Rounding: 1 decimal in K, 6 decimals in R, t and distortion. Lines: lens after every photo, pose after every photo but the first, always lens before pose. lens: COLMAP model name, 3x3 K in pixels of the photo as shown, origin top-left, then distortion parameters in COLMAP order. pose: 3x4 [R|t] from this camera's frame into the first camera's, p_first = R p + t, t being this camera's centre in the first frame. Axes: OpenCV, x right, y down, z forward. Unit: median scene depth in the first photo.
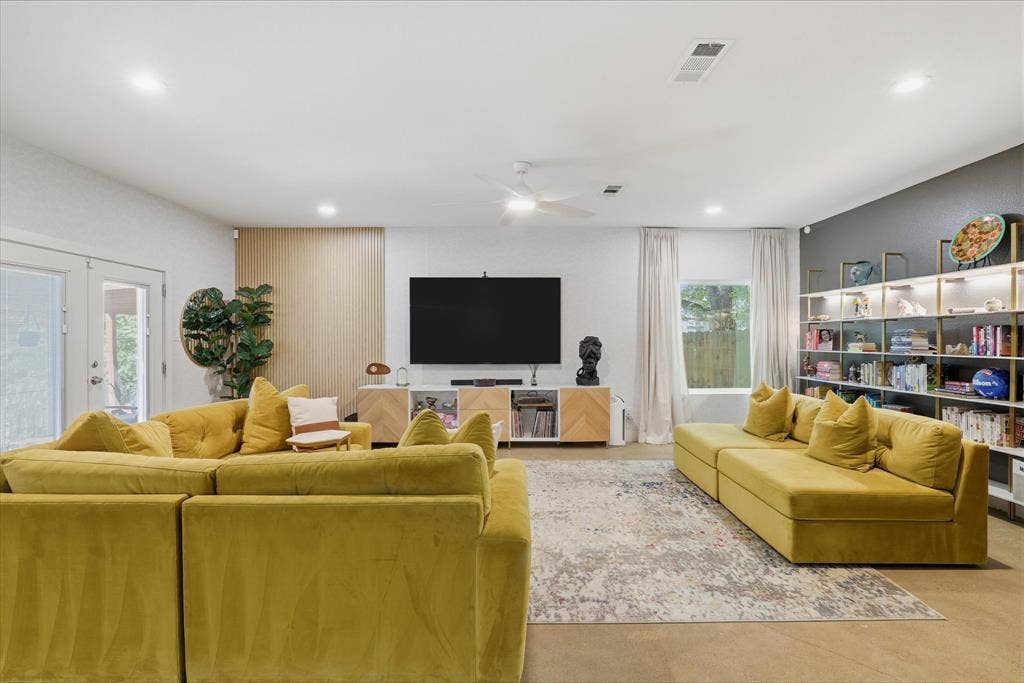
lens RADIAL K [[476.5, 0, 512.0], [0, 476.5, 341.5], [0, 0, 1]] dist [-0.025059, 0.000493]
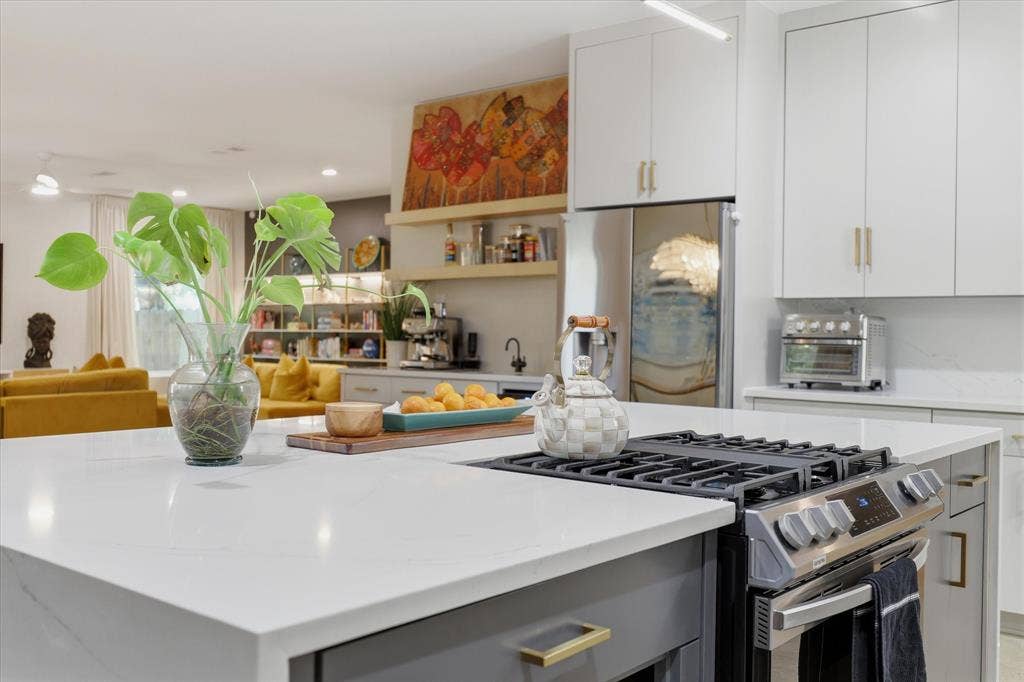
lens RADIAL K [[971.6, 0, 527.8], [0, 971.6, 330.3], [0, 0, 1]] dist [-0.004317, -0.004868]
pose [[0.623645, 0.007787, 0.781669, -0.885543], [-0.005877, 0.999969, -0.005273, 0.033949], [-0.781686, -0.001305, 0.623671, -1.076360]]
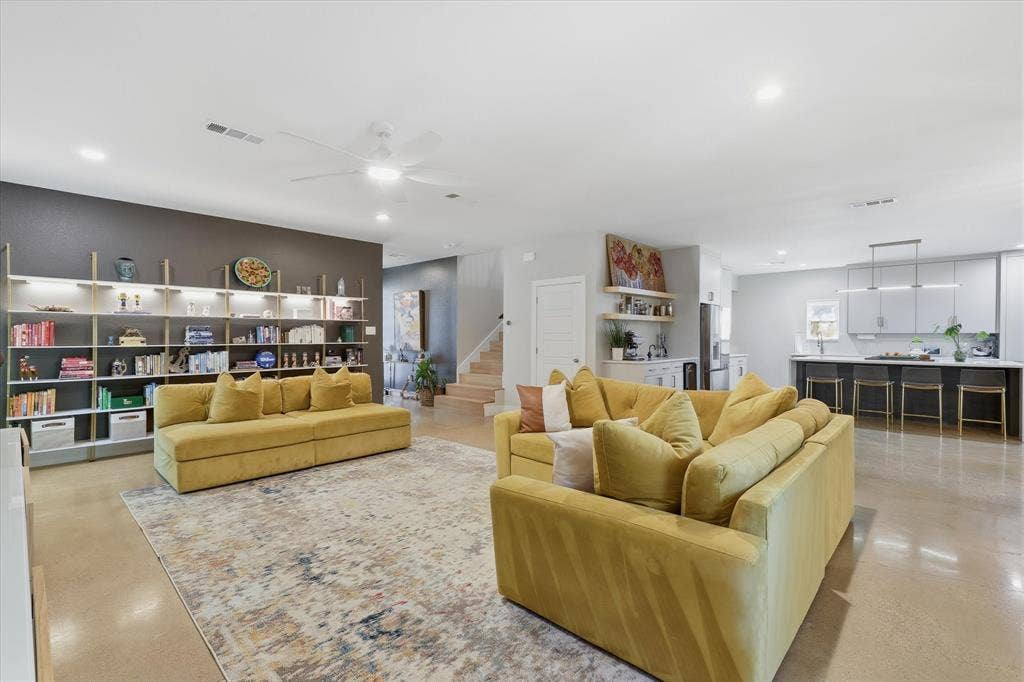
lens RADIAL K [[471.6, 0, 517.4], [0, 471.6, 339.9], [0, 0, 1]] dist [0.003017, 0.000715]
pose [[-0.738753, -0.003387, 0.673967, -0.638585], [0.004582, 0.999939, 0.010047, 0.003343], [-0.673960, 0.010511, -0.738693, 1.285551]]
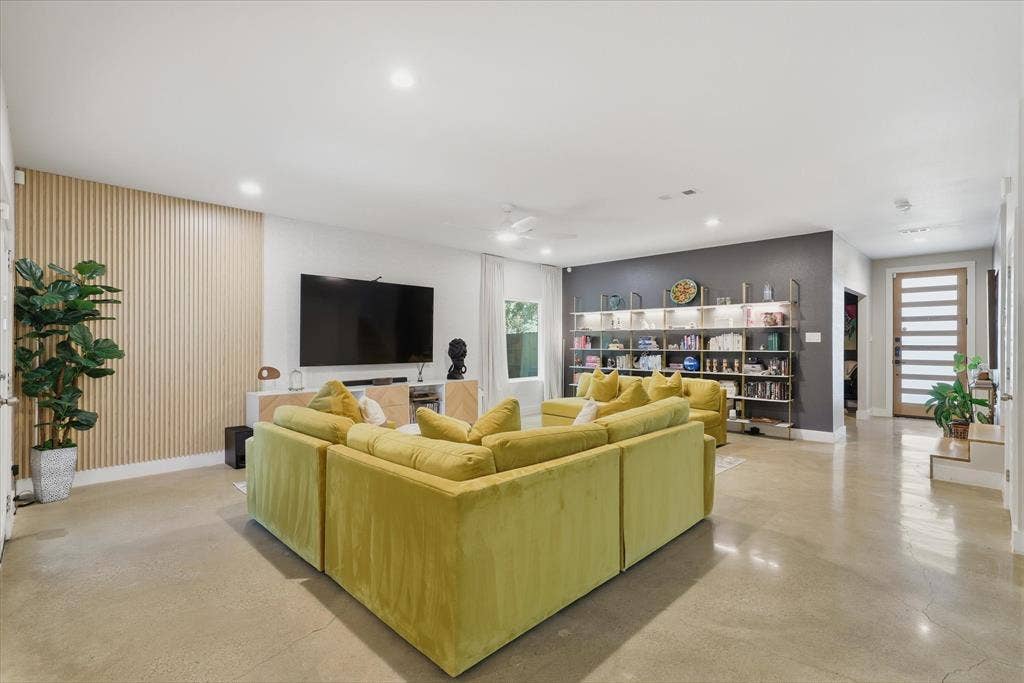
lens RADIAL K [[471.6, 0, 517.4], [0, 471.6, 340.4], [0, 0, 1]] dist [0.003017, 0.000715]
pose [[0.704953, 0.006353, 0.709225, -0.755223], [0.000771, 0.999952, -0.009724, 0.006925], [-0.709253, 0.007401, 0.704915, 0.063440]]
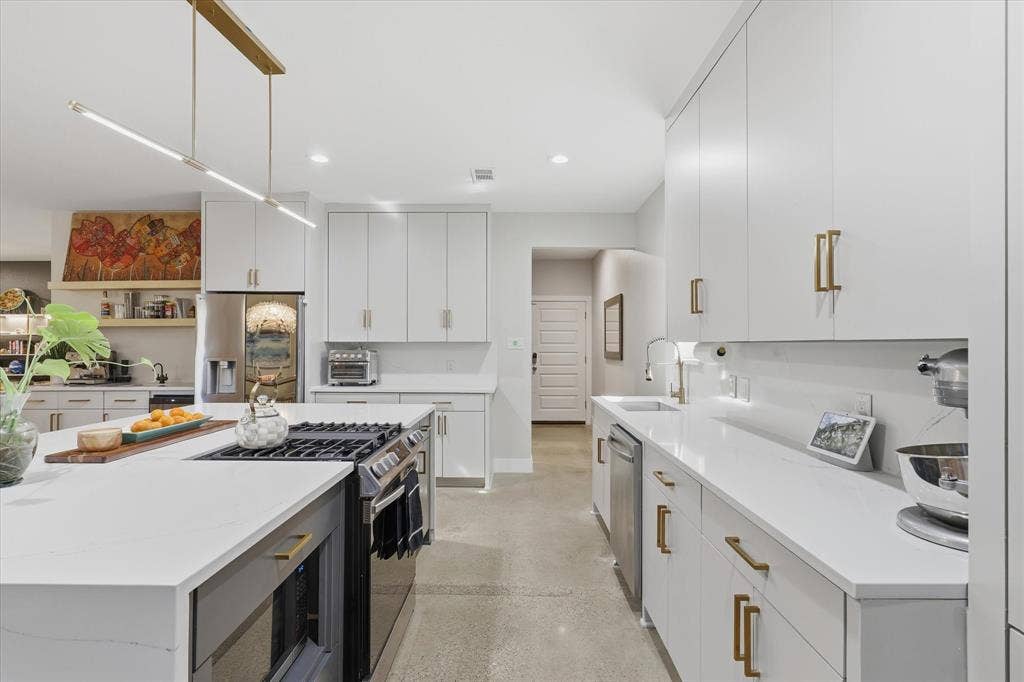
lens RADIAL K [[479.3, 0, 512.0], [0, 479.3, 341.0], [0, 0, 1]] dist [0.001449, 0.000438]
pose [[0.006682, 0.008986, 0.999937, -0.952525], [0.005483, 0.999944, -0.009023, 0.001515], [-0.999963, 0.005543, 0.006632, -1.051133]]
